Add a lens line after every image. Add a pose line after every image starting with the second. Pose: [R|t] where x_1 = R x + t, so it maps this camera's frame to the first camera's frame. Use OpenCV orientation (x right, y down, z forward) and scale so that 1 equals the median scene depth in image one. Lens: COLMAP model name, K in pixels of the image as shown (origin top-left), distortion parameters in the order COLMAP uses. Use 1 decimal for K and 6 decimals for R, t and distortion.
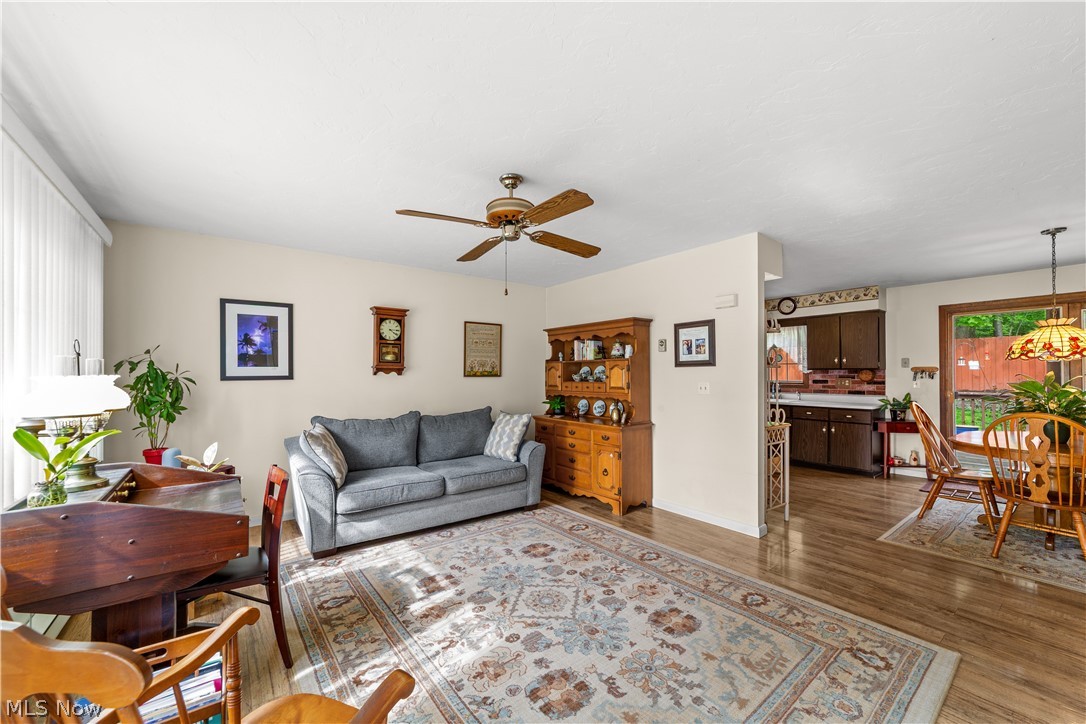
lens RADIAL K [[425.3, 0, 535.5], [0, 425.3, 372.2], [0, 0, 1]] dist [-0.013760, 0.007563]
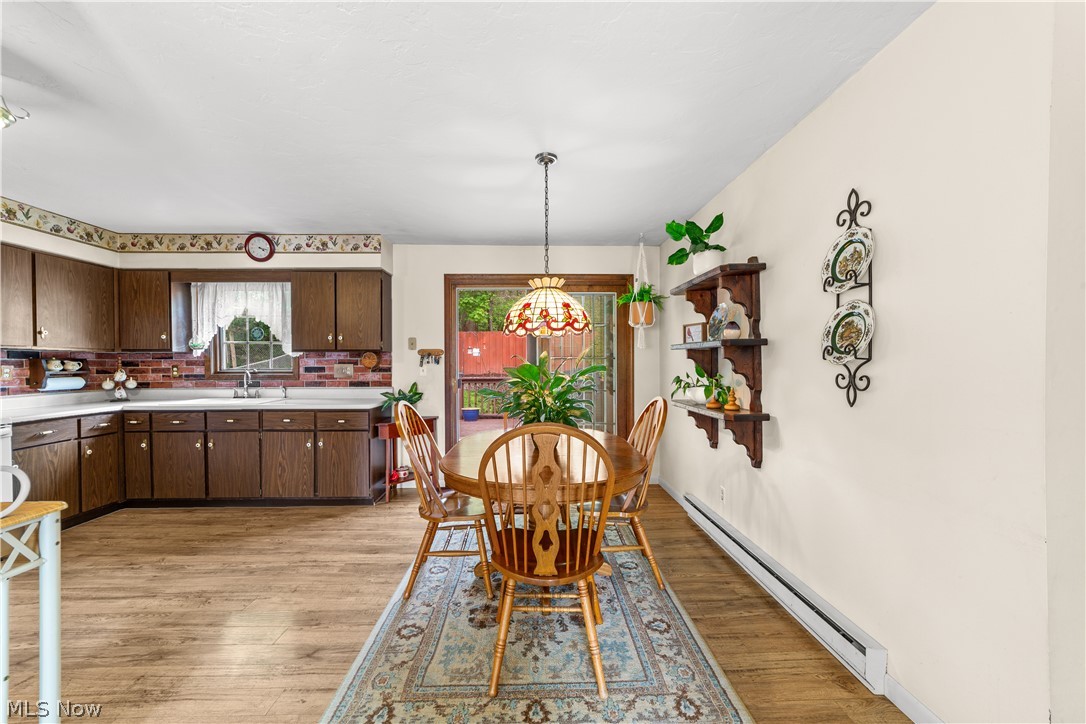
lens RADIAL K [[425.3, 0, 539.5], [0, 425.3, 364.5], [0, 0, 1]] dist [-0.013760, 0.007563]
pose [[0.585332, -0.004976, 0.810778, 0.589994], [-0.002225, 0.999968, 0.007744, 0.014554], [-0.810790, -0.006337, 0.585302, 0.551043]]
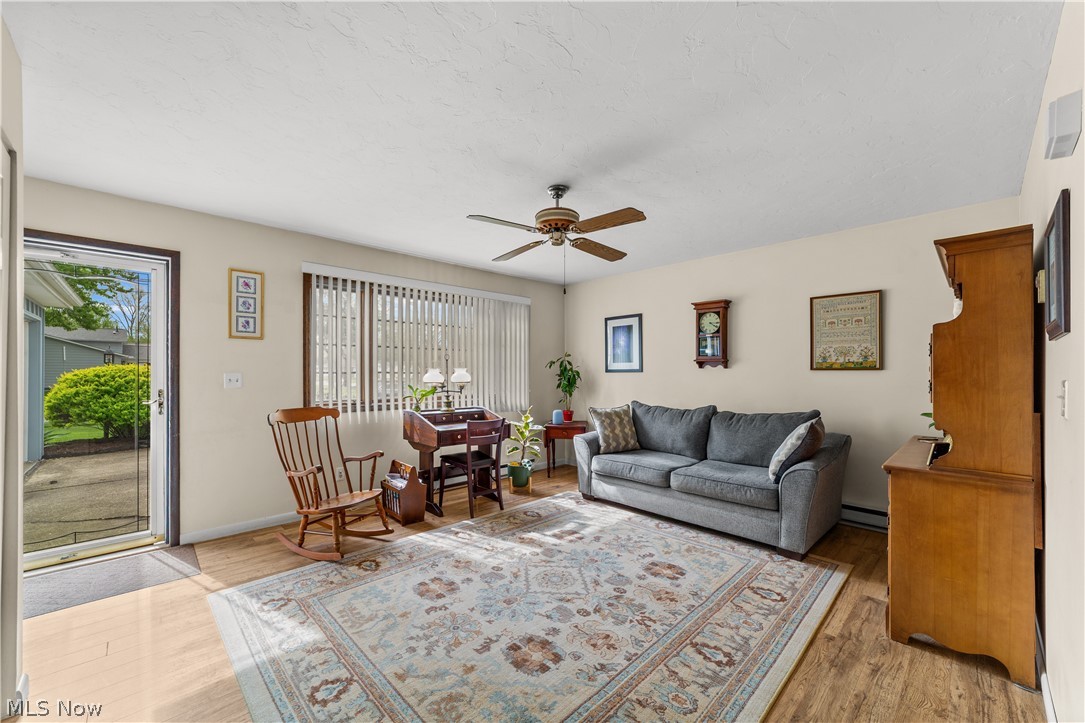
lens RADIAL K [[424.9, 0, 529.5], [0, 424.9, 368.1], [0, 0, 1]] dist [-0.013760, 0.007563]
pose [[0.101928, -0.009217, -0.994749, 0.743272], [0.003772, 0.999953, -0.008879, 0.016620], [0.994785, -0.002847, 0.101958, 0.576707]]
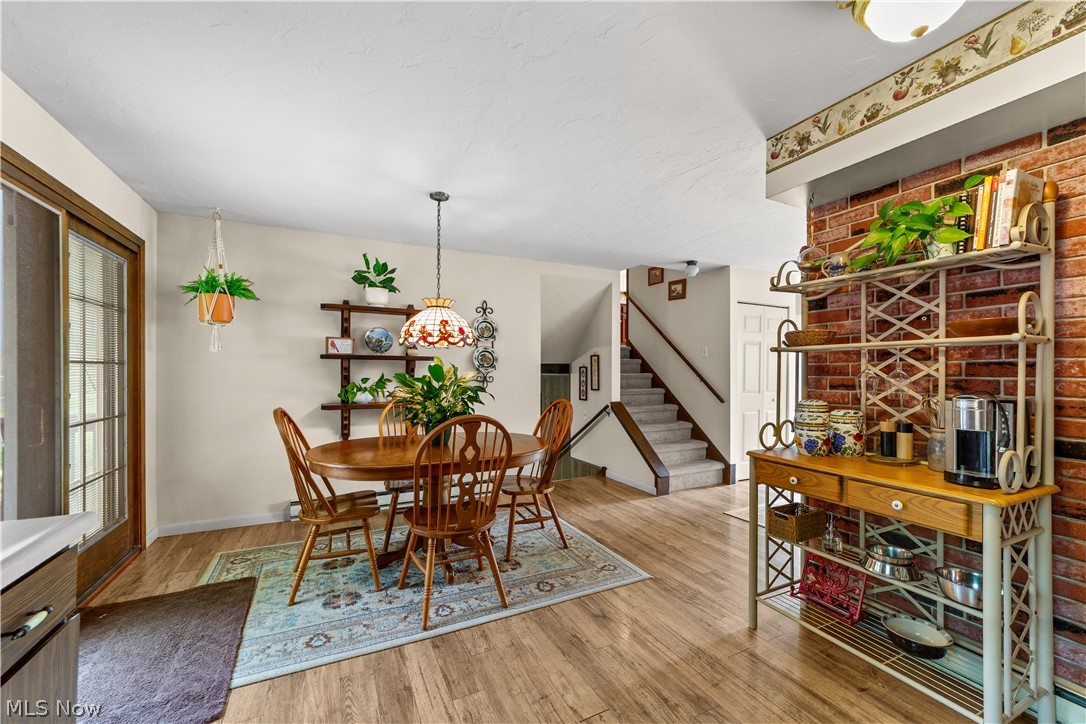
lens RADIAL K [[425.3, 0, 539.1], [0, 425.3, 369.1], [0, 0, 1]] dist [-0.013760, 0.007563]
pose [[-0.981061, 0.001940, 0.193688, 0.817693], [-0.000211, 0.999939, -0.011080, 0.023495], [-0.193697, -0.010911, -0.981001, 1.713133]]
